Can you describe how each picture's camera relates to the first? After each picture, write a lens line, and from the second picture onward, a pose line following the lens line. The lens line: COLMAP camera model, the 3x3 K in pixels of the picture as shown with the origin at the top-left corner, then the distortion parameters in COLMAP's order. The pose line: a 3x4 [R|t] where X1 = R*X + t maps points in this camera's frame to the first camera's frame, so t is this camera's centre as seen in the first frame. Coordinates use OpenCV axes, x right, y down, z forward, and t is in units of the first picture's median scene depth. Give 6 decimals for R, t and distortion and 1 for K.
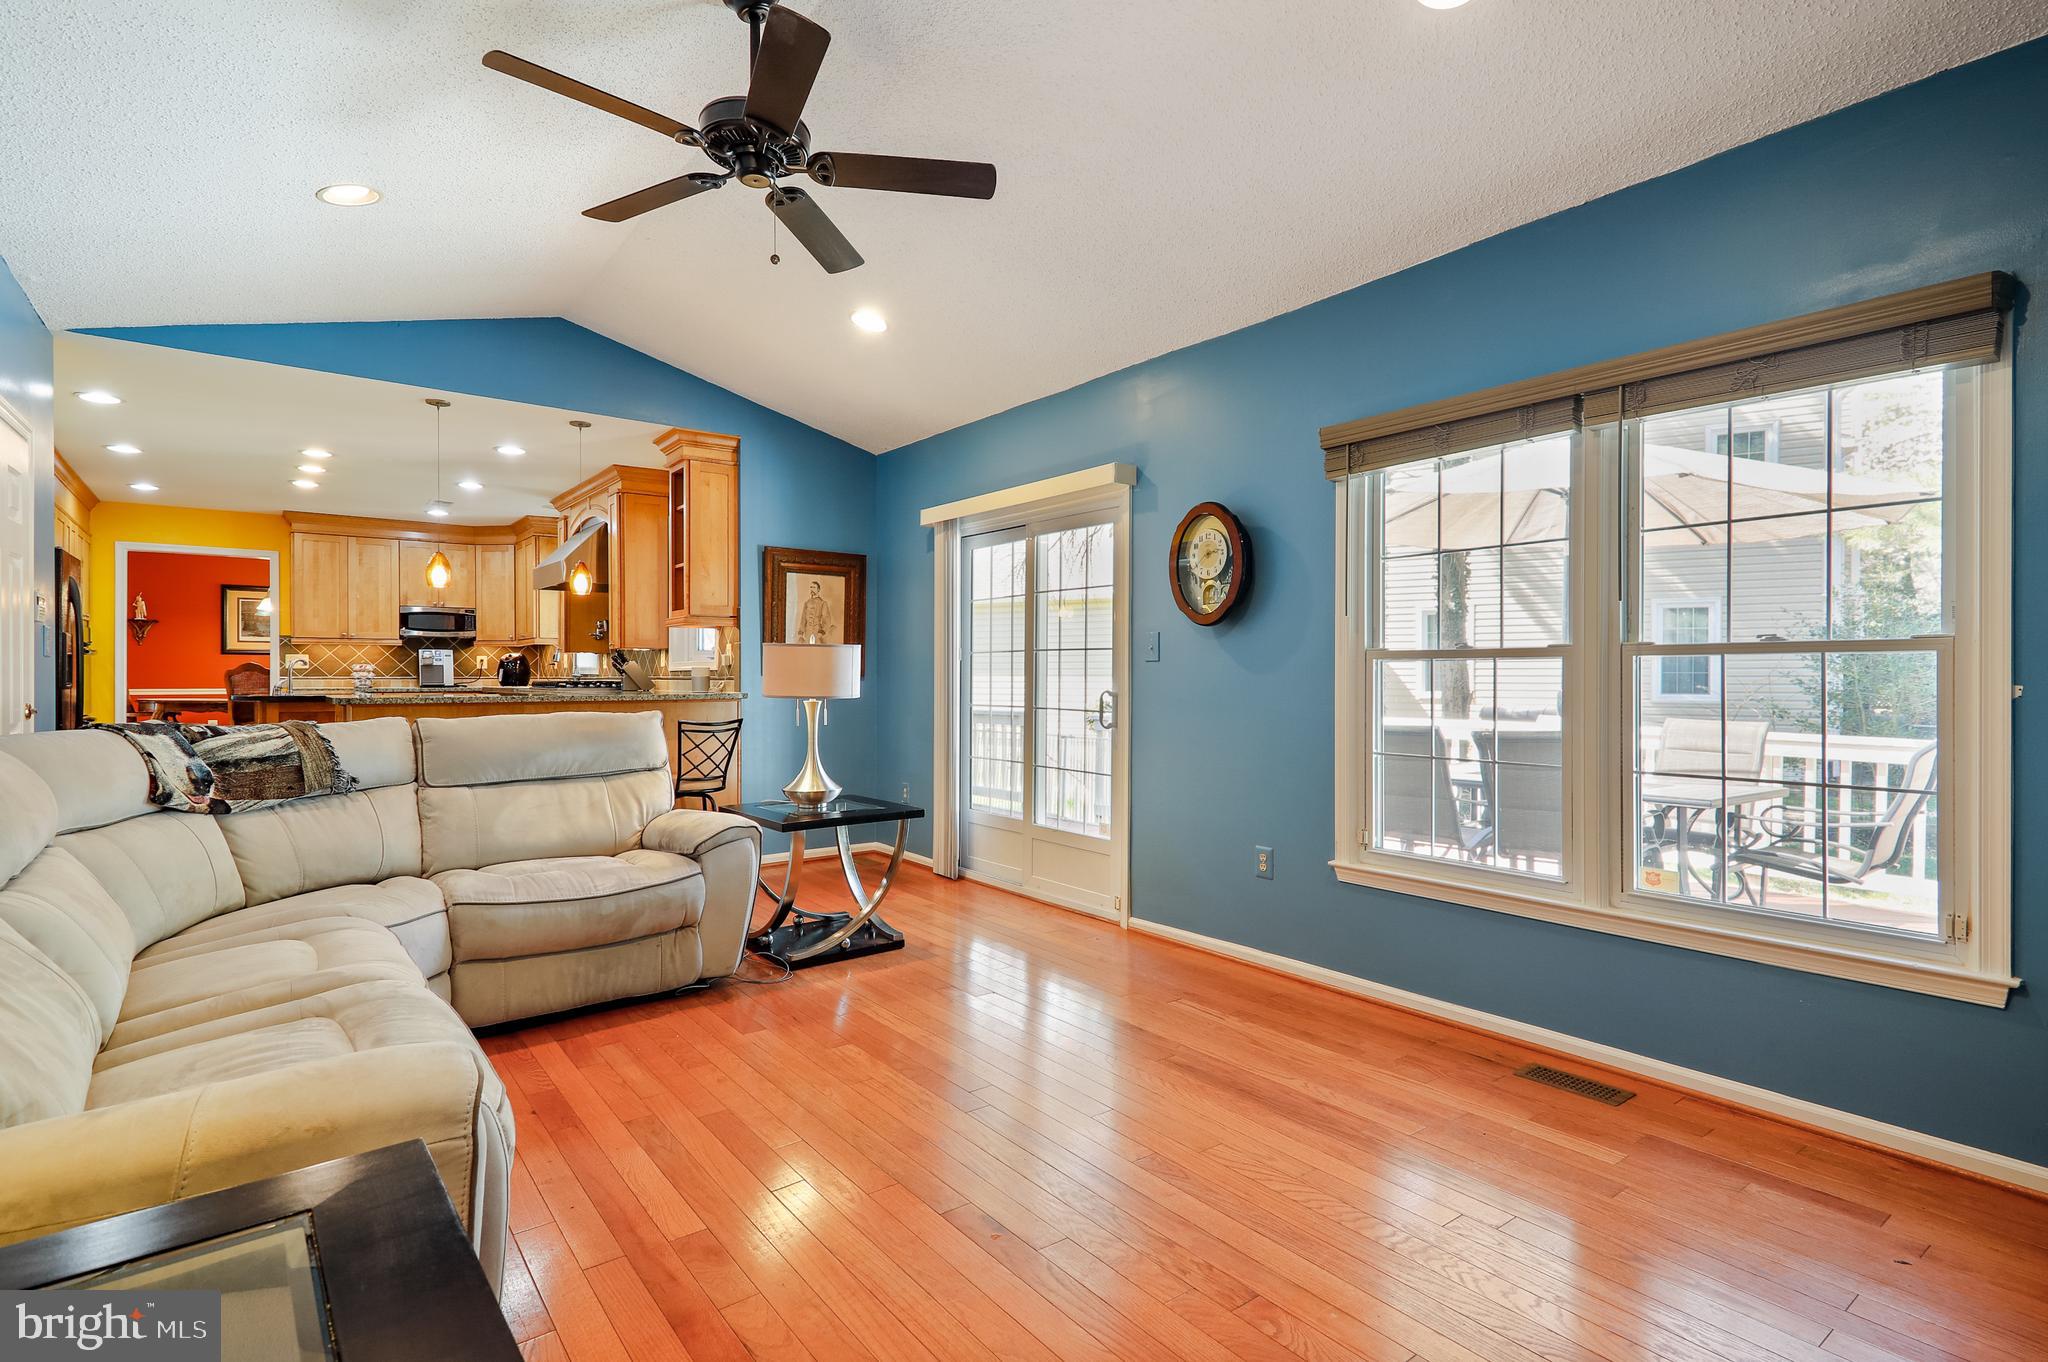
lens RADIAL K [[1043.2, 0, 1040.8], [0, 1043.2, 680.3], [0, 0, 1]] dist [0.000441, -0.000808]
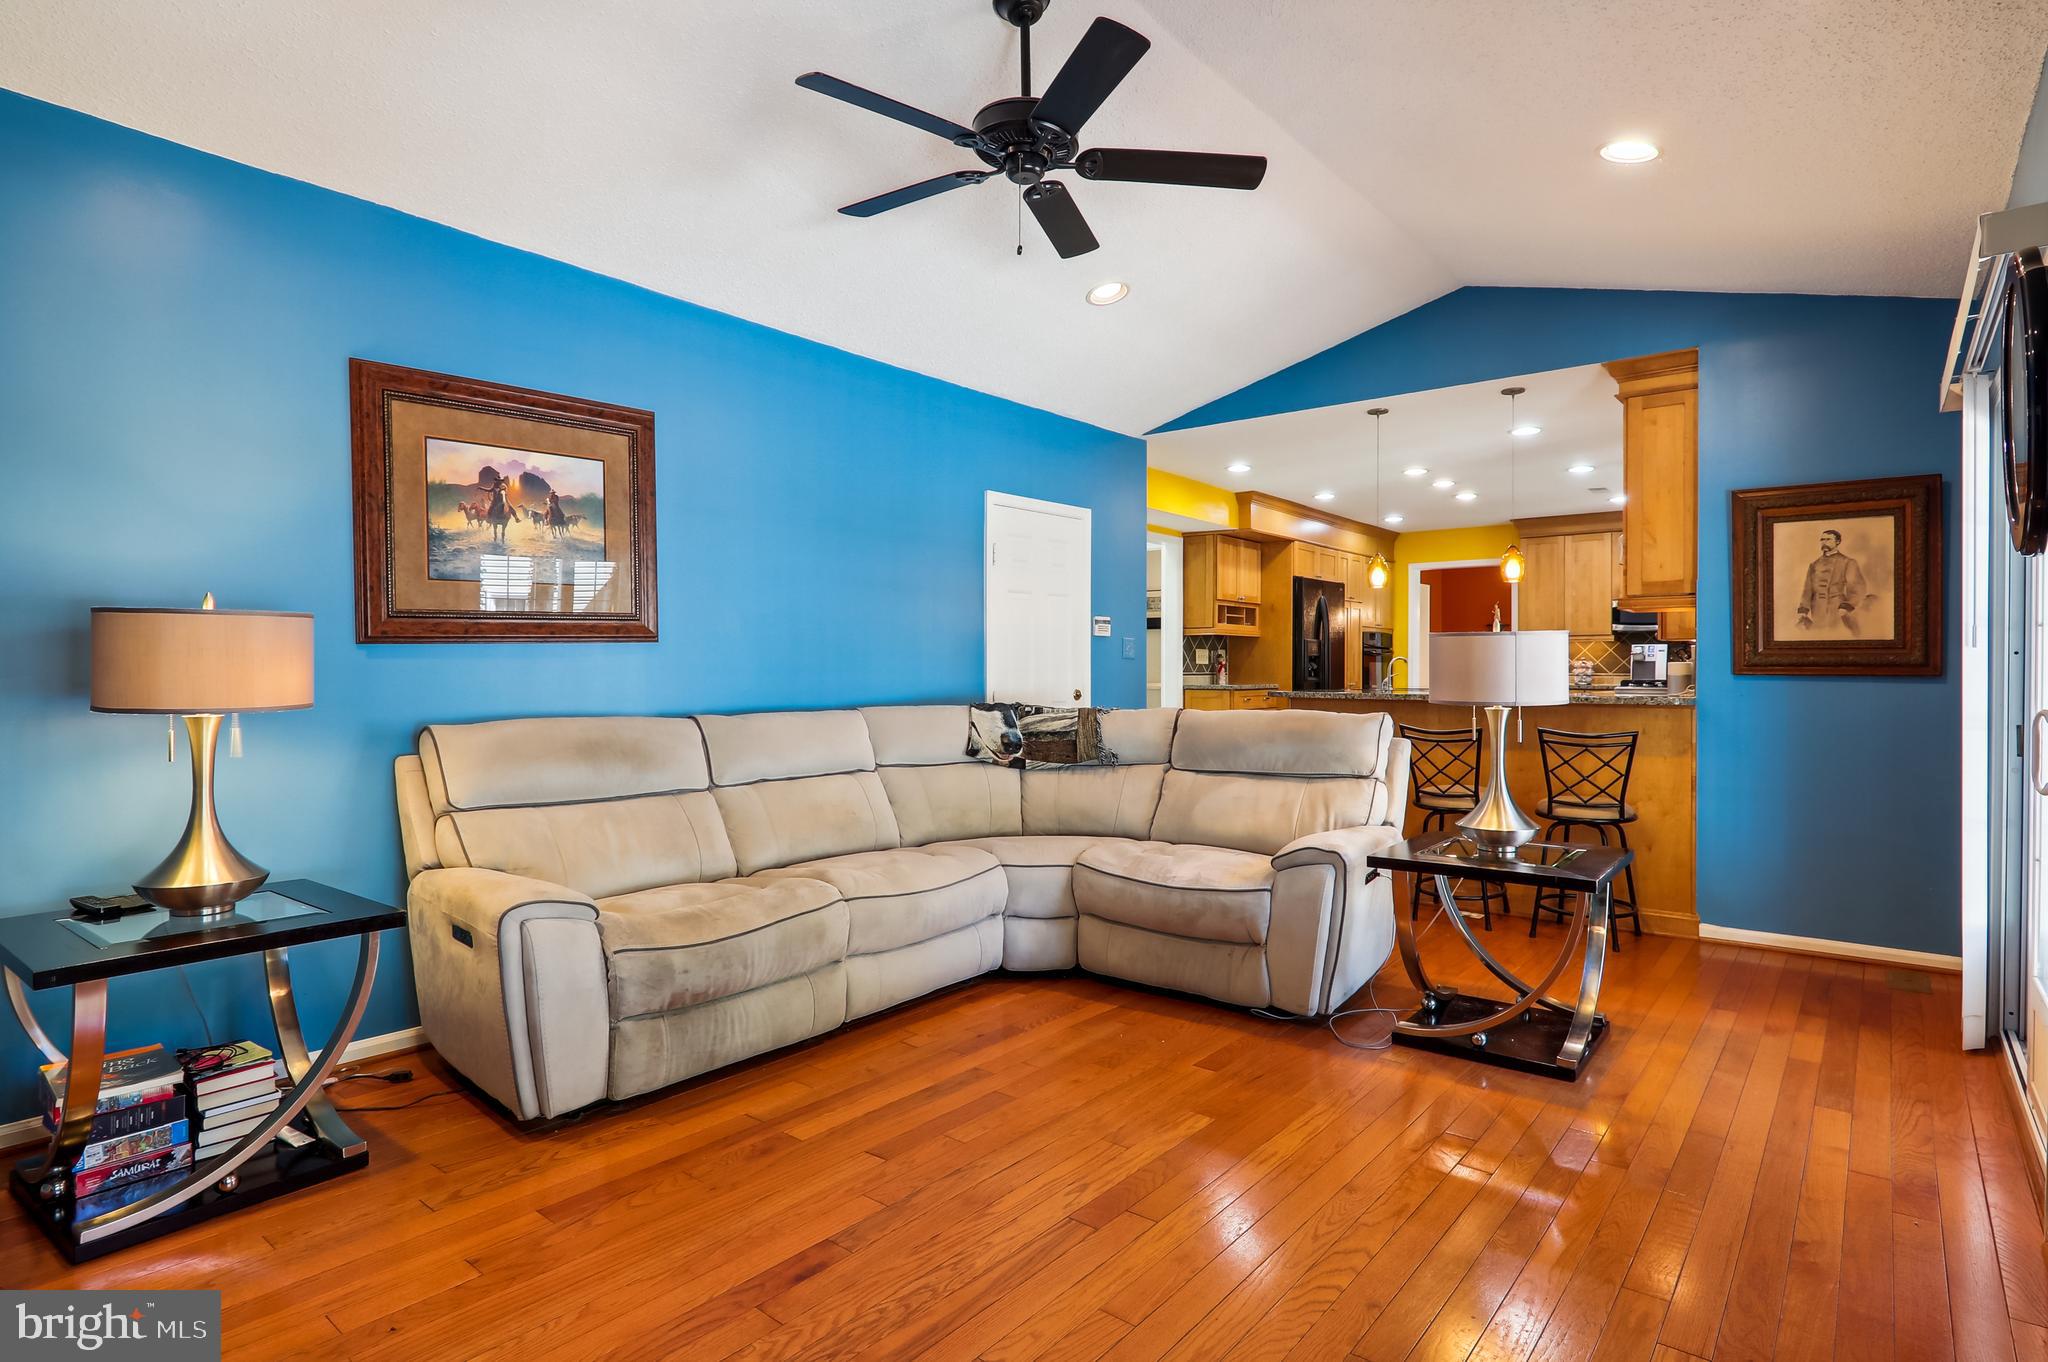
lens RADIAL K [[1043.2, 0, 971.6], [0, 1043.2, 672.8], [0, 0, 1]] dist [0.000441, -0.000808]
pose [[0.192860, 0.004276, -0.981217, 0.472137], [-0.007446, 0.999968, 0.002894, -0.005510], [0.981198, 0.006747, 0.192885, 0.516965]]
